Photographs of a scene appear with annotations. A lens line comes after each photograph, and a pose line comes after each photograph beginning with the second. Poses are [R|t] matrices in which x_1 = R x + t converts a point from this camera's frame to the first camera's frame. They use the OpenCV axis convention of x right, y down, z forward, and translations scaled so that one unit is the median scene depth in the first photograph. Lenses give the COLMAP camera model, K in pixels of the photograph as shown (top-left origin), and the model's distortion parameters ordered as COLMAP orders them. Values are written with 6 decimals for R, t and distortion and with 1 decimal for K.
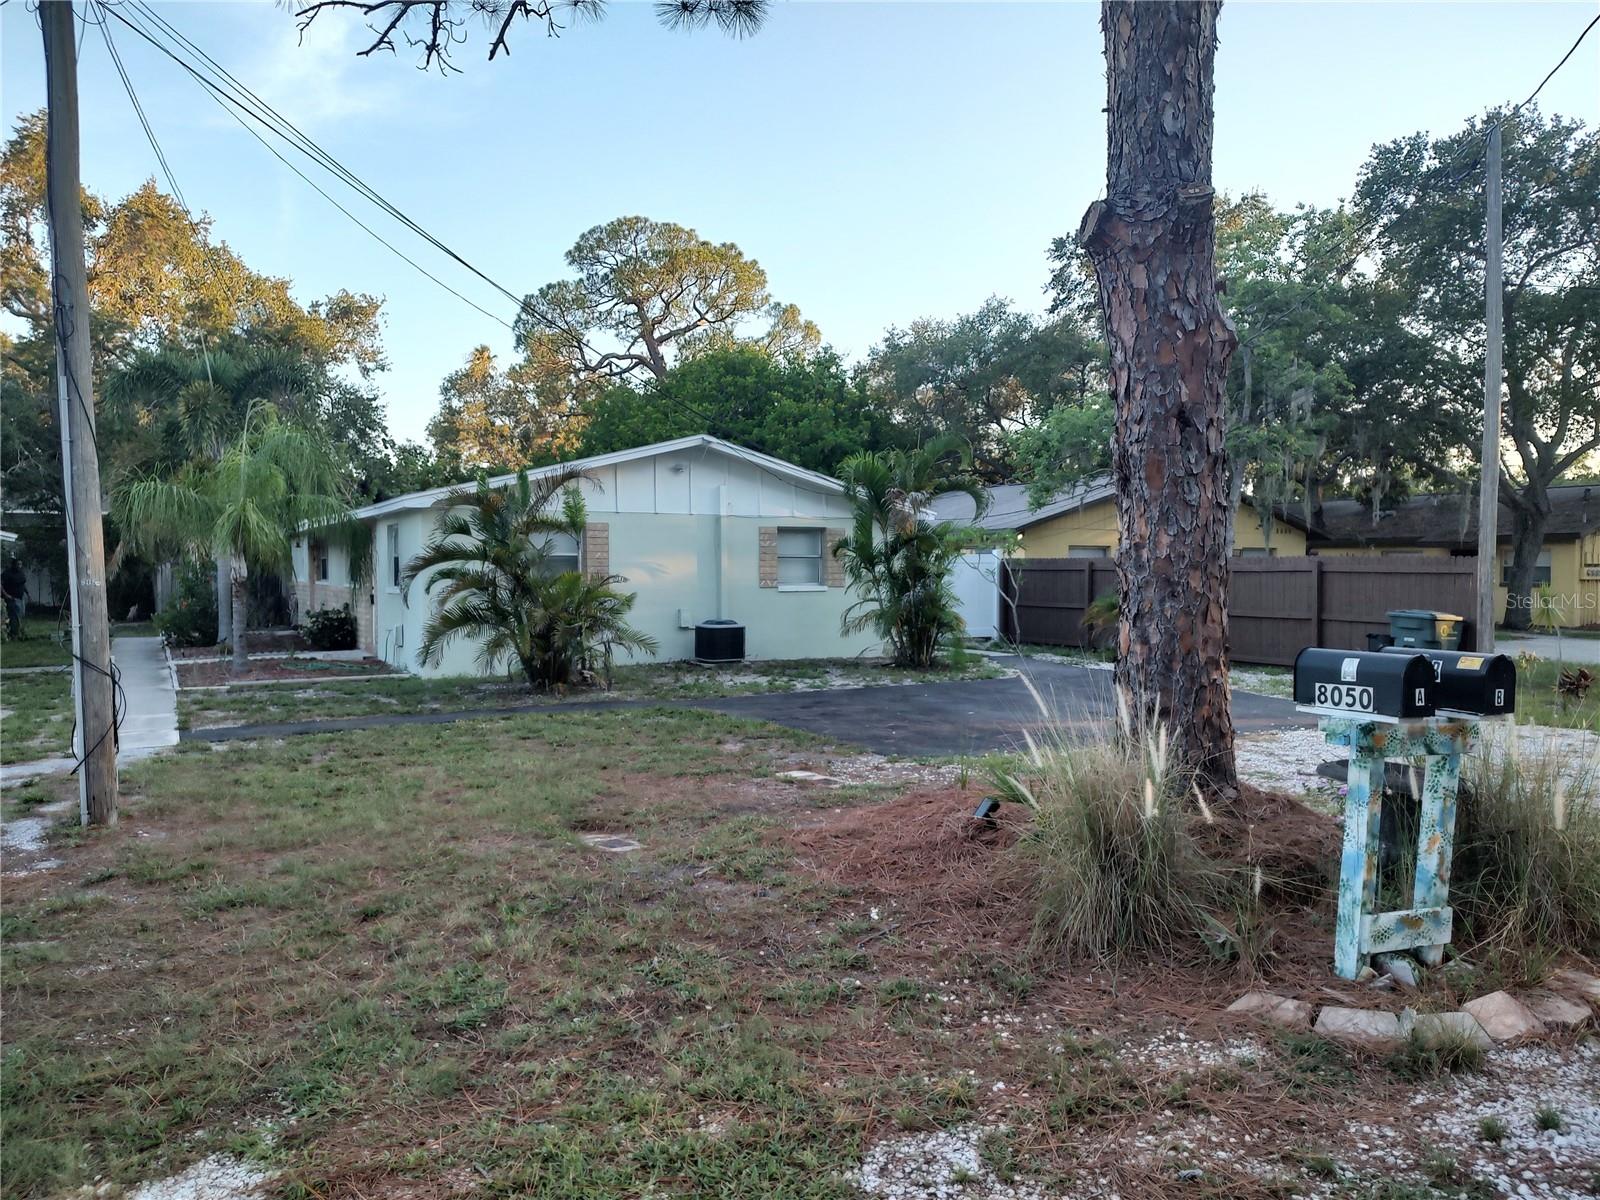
lens RADIAL K [[1155.8, 0, 800.0], [0, 1155.8, 600.0], [0, 0, 1]] dist [0.010004, -0.009457]
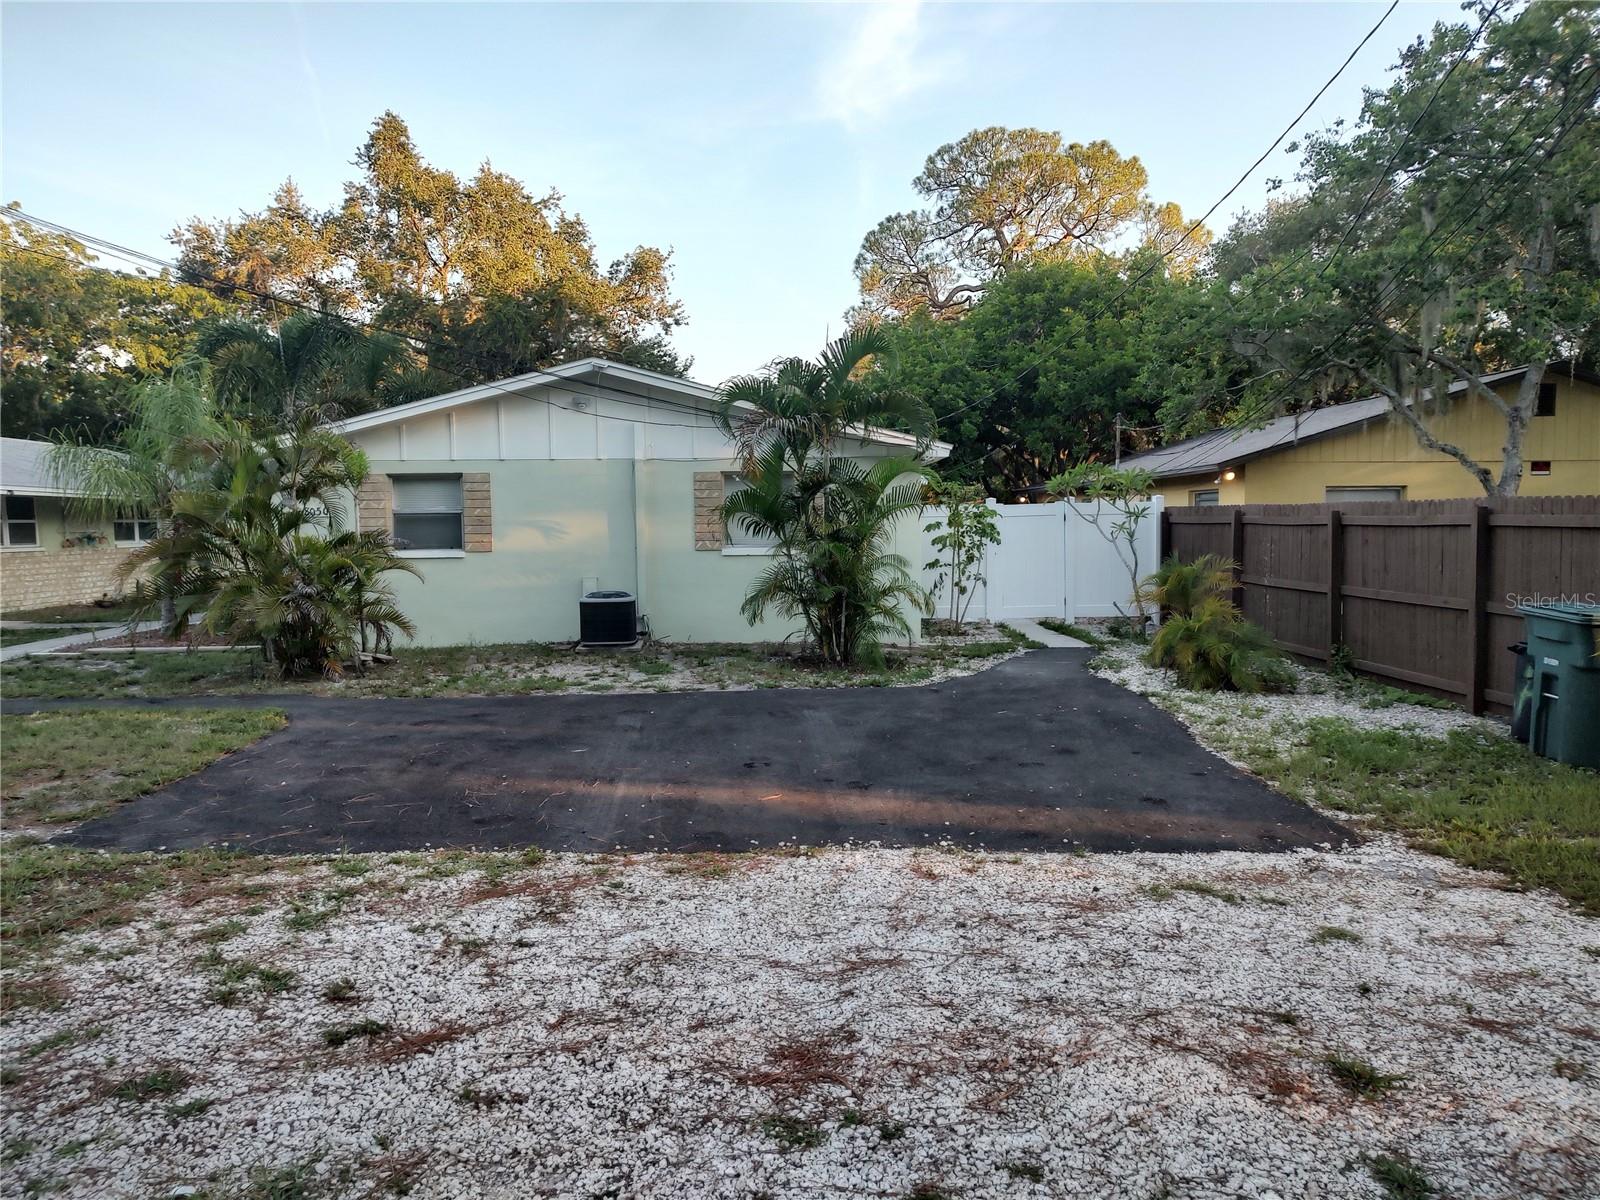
lens RADIAL K [[1155.8, 0, 800.0], [0, 1155.8, 600.0], [0, 0, 1]] dist [0.010004, -0.009457]
pose [[0.888707, 0.021260, -0.457983, 0.190655], [-0.002863, 0.999162, 0.040827, -0.004703], [0.458467, -0.034972, 0.888023, 0.168085]]
